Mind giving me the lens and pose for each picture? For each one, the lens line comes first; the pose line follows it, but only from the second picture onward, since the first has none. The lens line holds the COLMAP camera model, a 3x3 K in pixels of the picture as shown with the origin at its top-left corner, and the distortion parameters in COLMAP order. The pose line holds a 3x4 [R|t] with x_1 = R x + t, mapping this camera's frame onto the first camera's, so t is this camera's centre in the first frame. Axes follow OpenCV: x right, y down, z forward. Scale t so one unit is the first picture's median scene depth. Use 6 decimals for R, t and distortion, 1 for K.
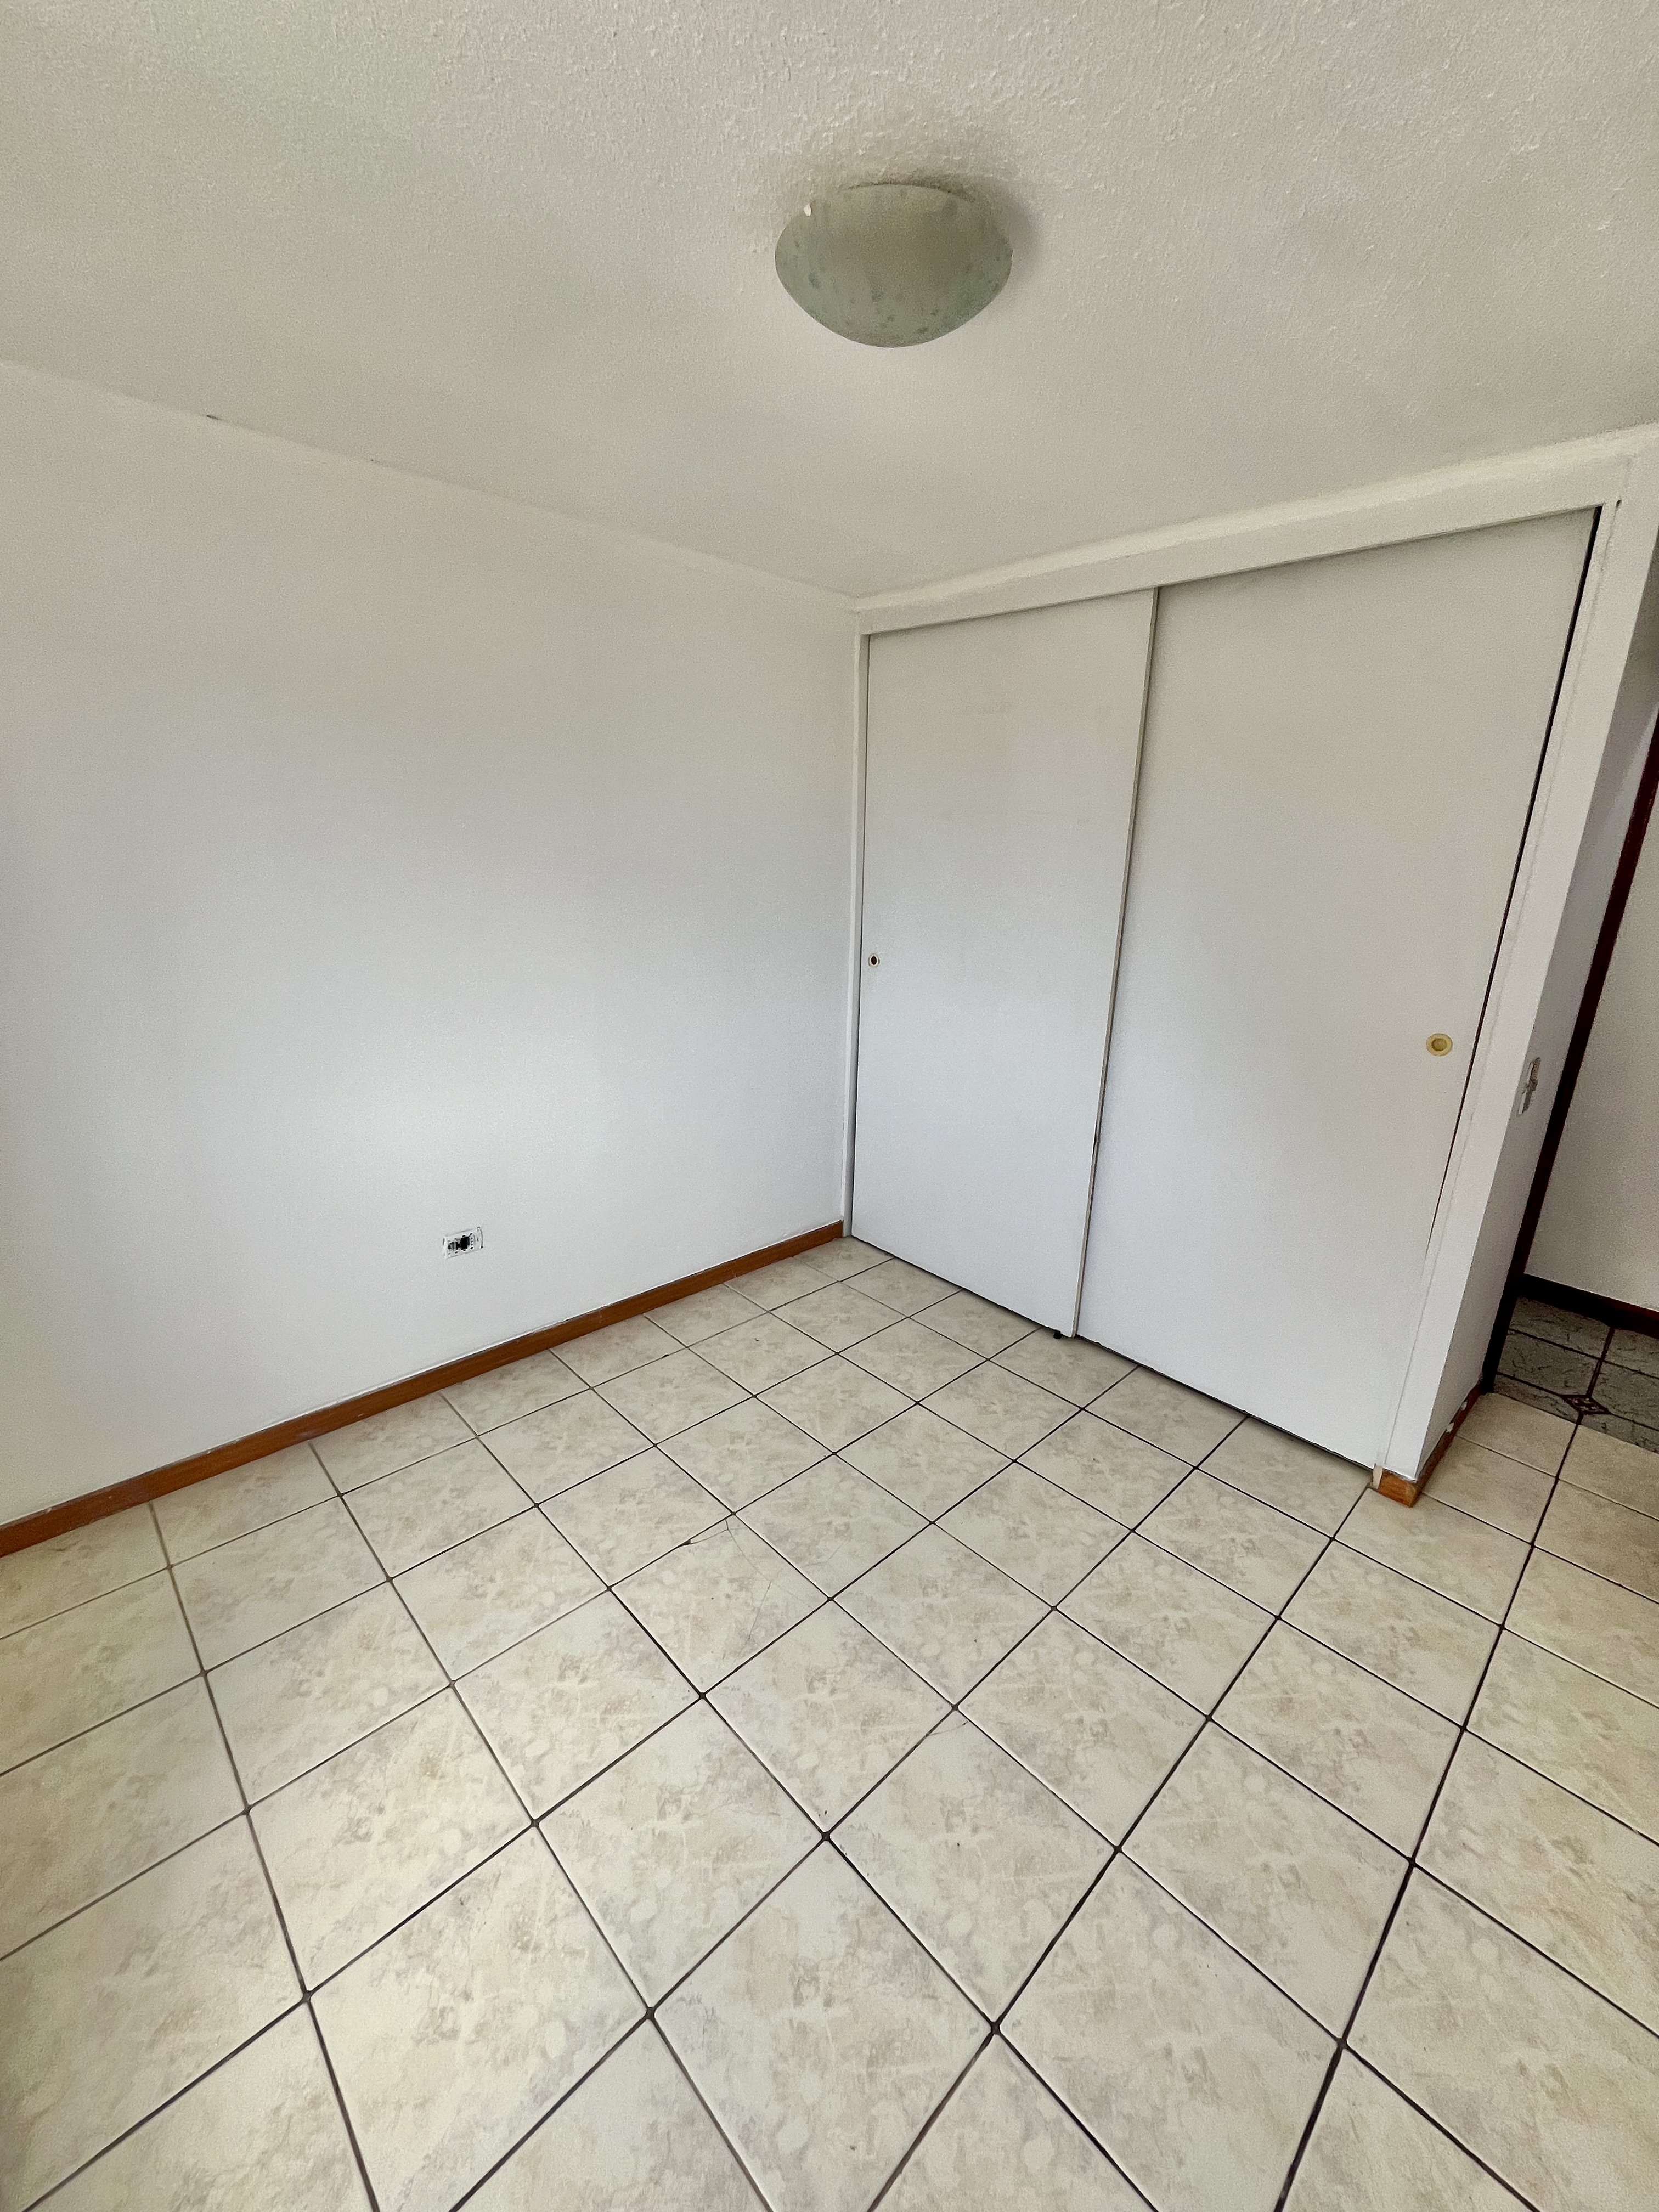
lens RADIAL K [[896.4, 0, 830.1], [0, 896.4, 1103.9], [0, 0, 1]] dist [-0.005517, 0.001060]
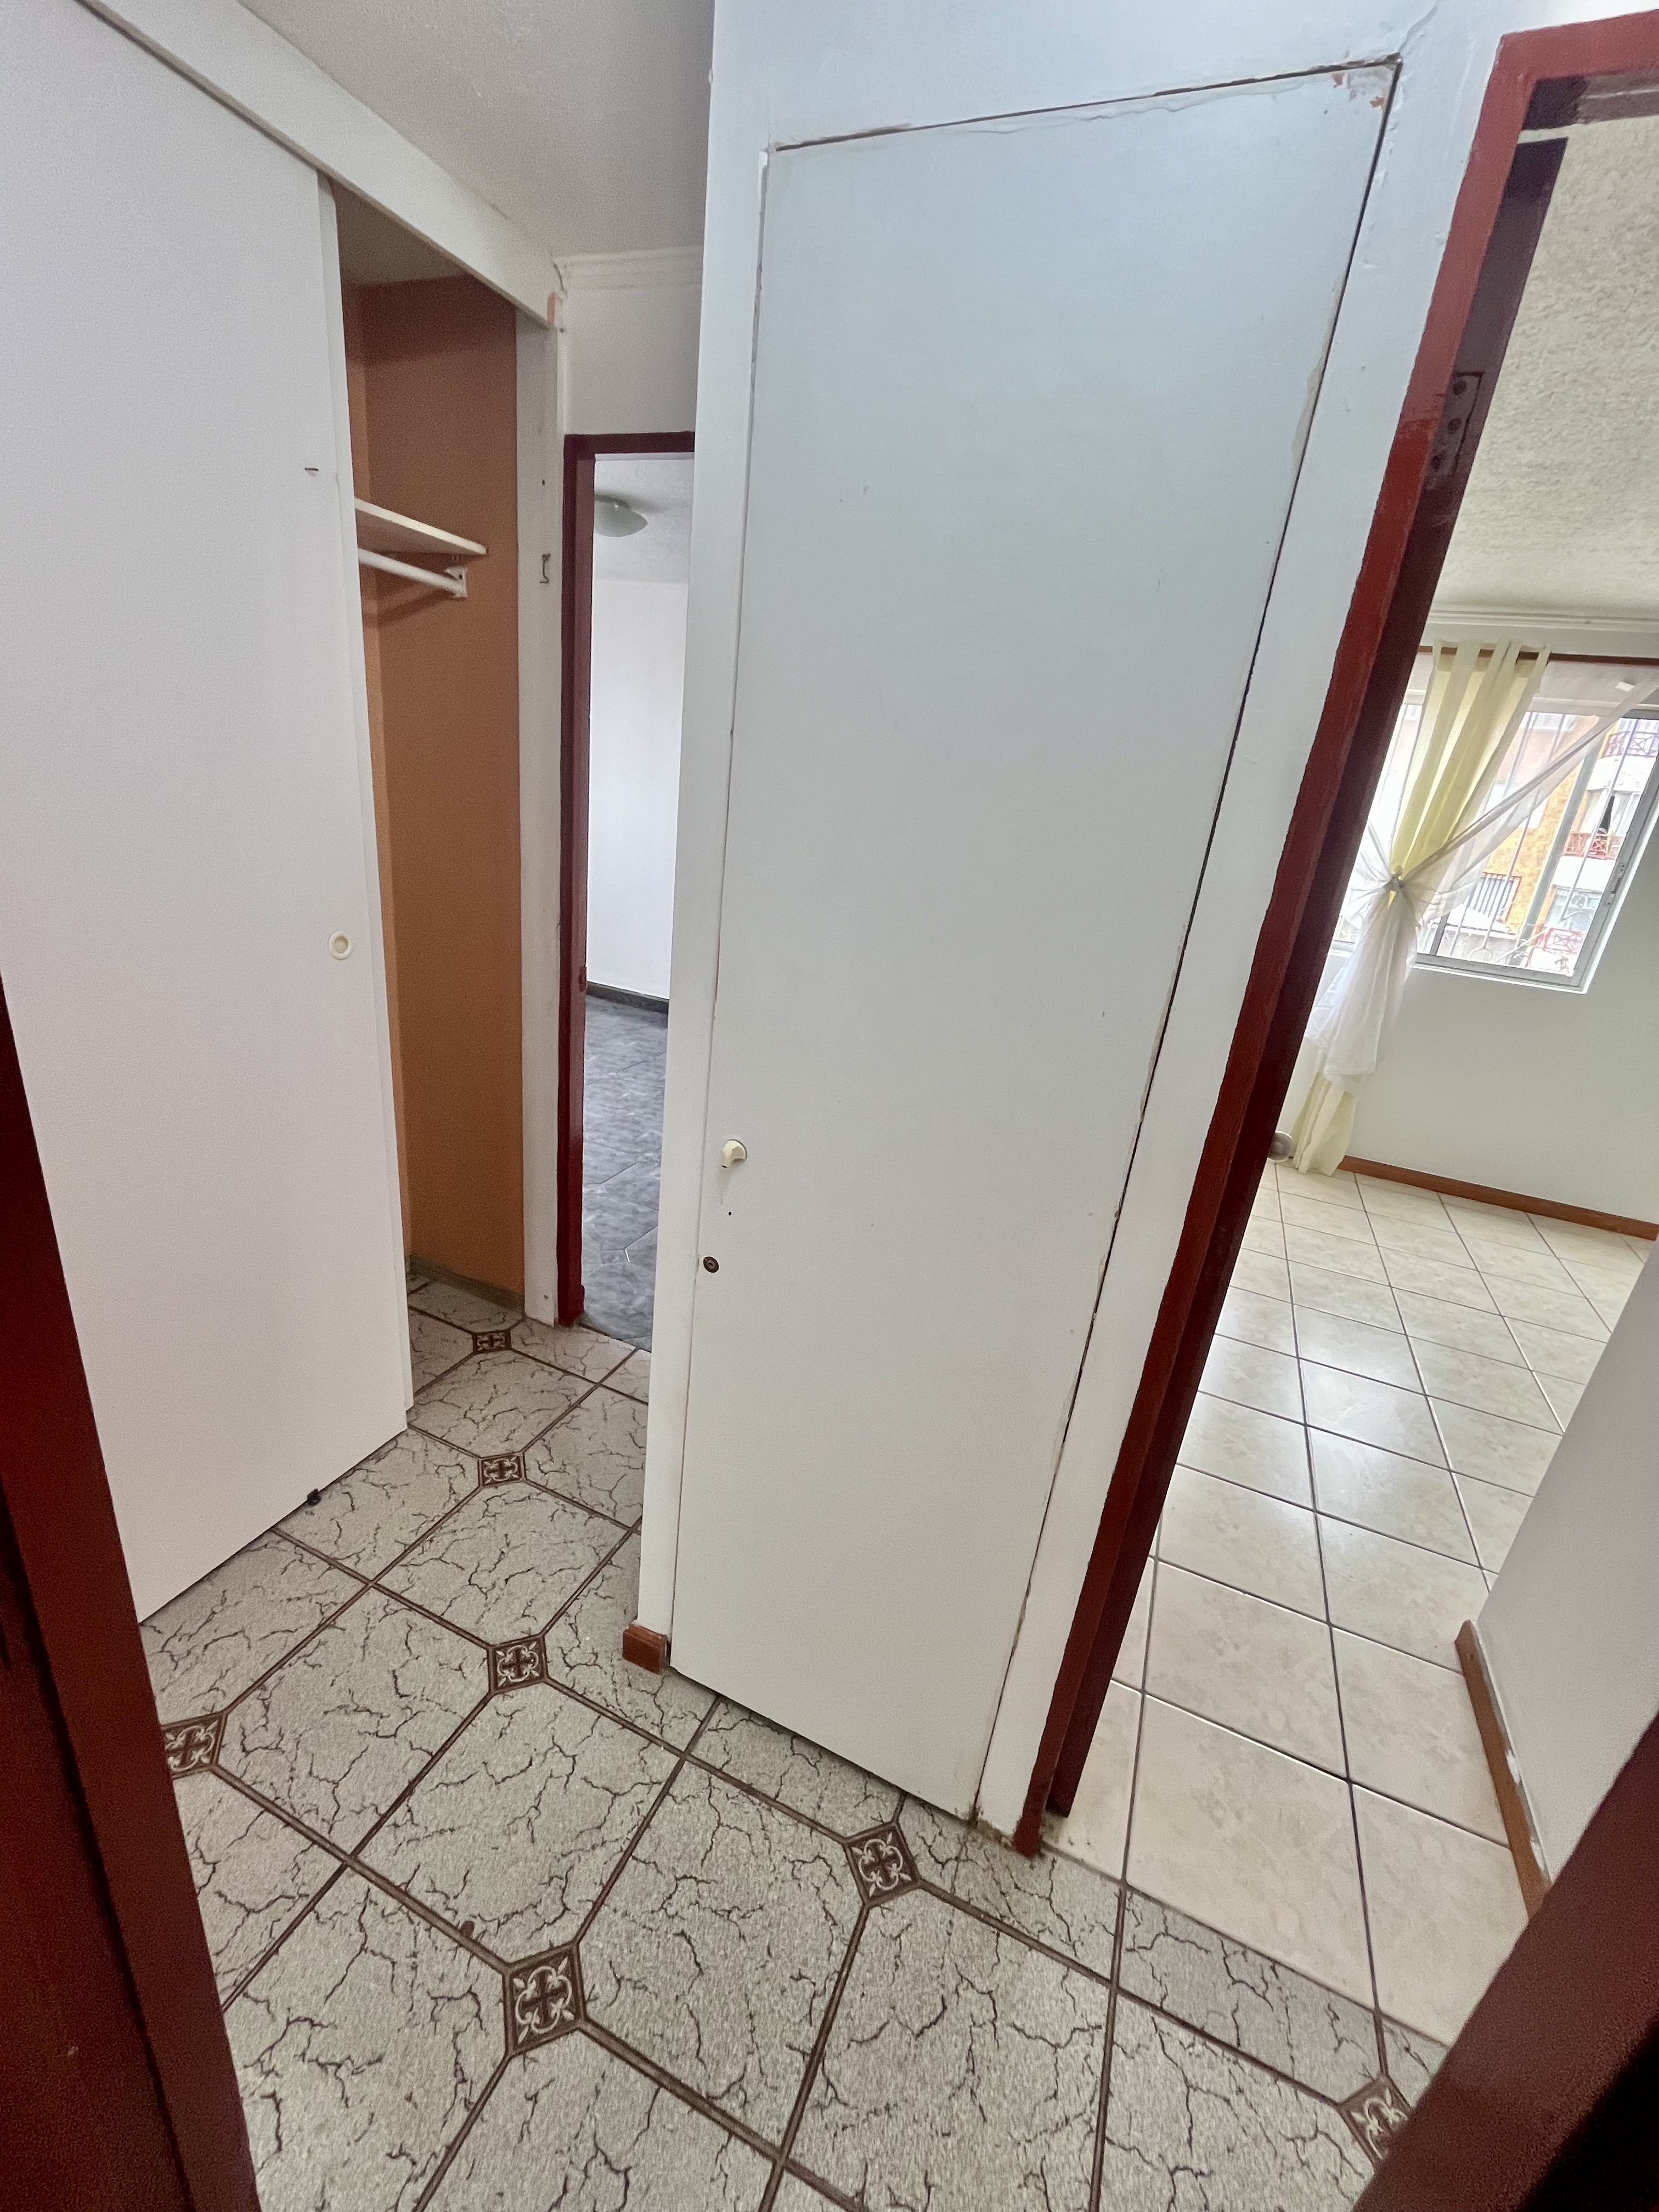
lens RADIAL K [[896.4, 0, 827.9], [0, 896.4, 1103.9], [0, 0, 1]] dist [-0.005517, 0.001060]
pose [[-0.914235, 0.018766, -0.404750, 1.612262], [-0.234301, 0.790495, 0.565881, -0.271120], [0.330572, 0.612181, -0.718301, 1.189238]]
